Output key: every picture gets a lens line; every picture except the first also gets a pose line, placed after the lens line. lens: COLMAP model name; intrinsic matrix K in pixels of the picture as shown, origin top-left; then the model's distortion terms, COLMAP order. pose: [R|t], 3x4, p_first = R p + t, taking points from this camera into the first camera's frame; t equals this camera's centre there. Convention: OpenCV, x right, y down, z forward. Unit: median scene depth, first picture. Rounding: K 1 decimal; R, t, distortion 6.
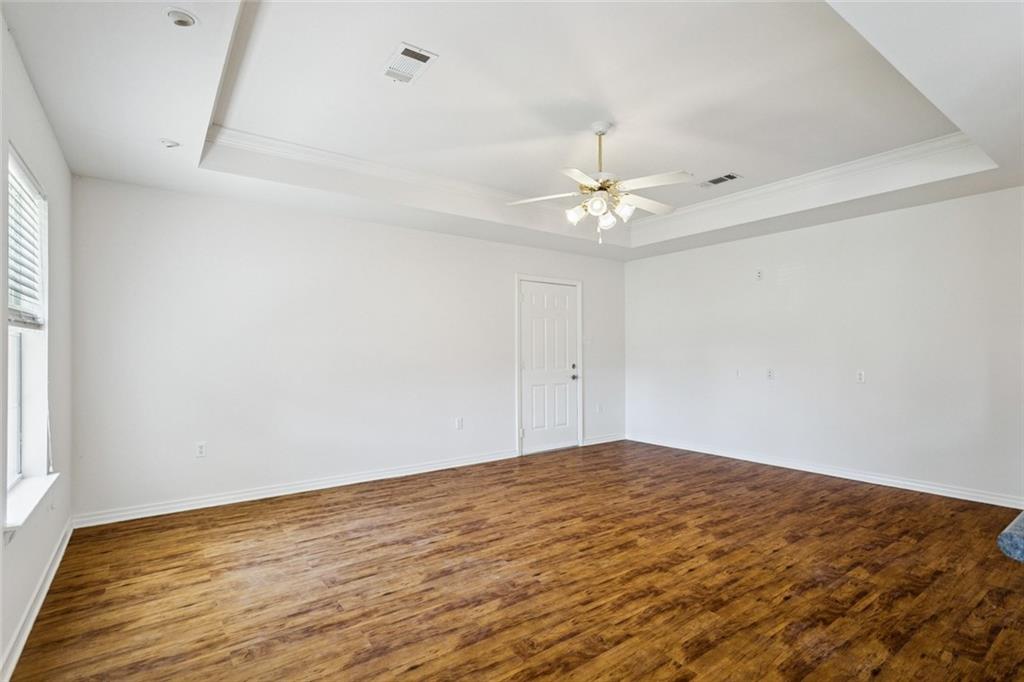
lens RADIAL K [[489.8, 0, 514.8], [0, 489.8, 348.8], [0, 0, 1]] dist [0.002496, 0.000689]
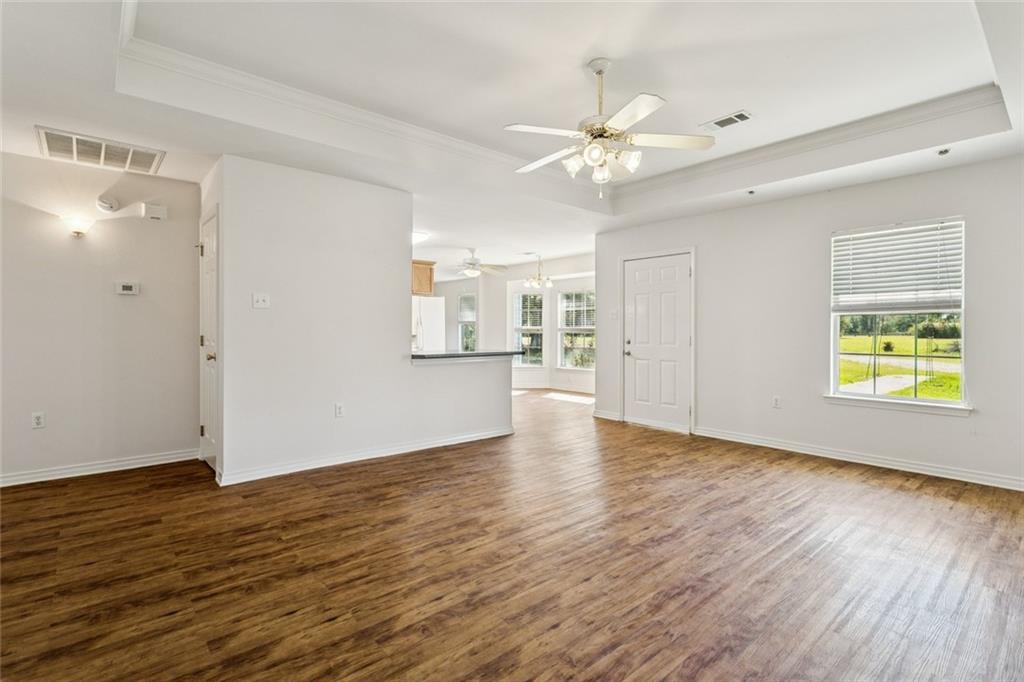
lens RADIAL K [[489.8, 0, 515.8], [0, 489.8, 332.5], [0, 0, 1]] dist [0.002496, 0.000689]
pose [[-0.996784, 0.001143, -0.080123, 0.383807], [0.001301, 0.999997, -0.001915, 0.027534], [0.080121, -0.002013, -0.996783, 1.796775]]
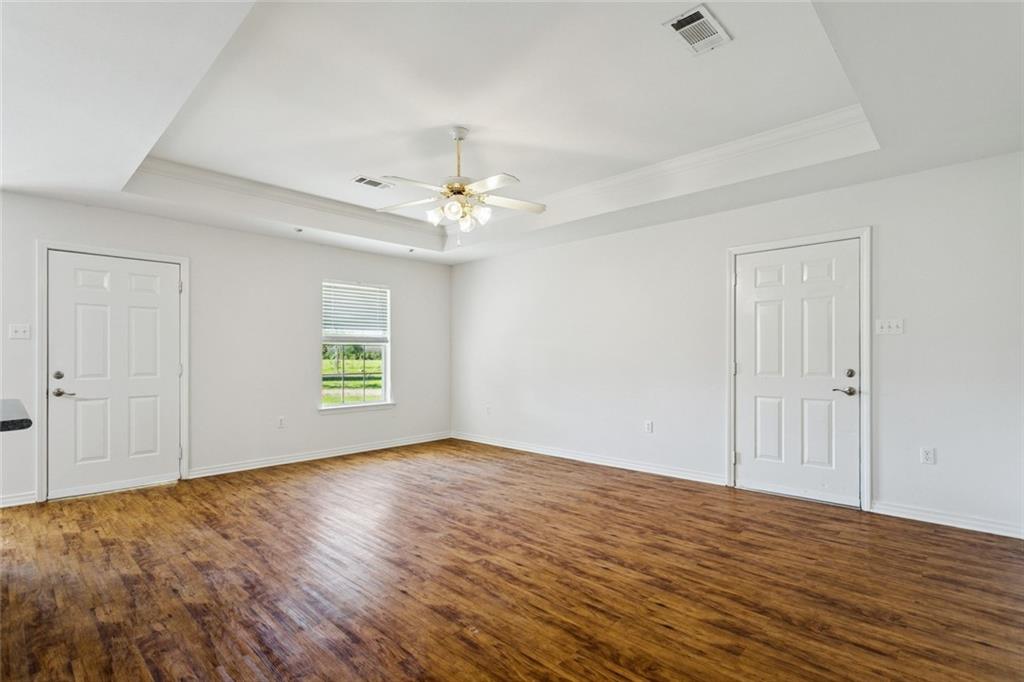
lens RADIAL K [[489.8, 0, 512.8], [0, 489.8, 355.3], [0, 0, 1]] dist [0.002496, 0.000689]
pose [[0.171854, 0.001970, -0.985120, 1.175518], [0.007631, 0.999965, 0.003331, 0.015565], [0.985093, -0.008090, 0.171833, 0.898172]]
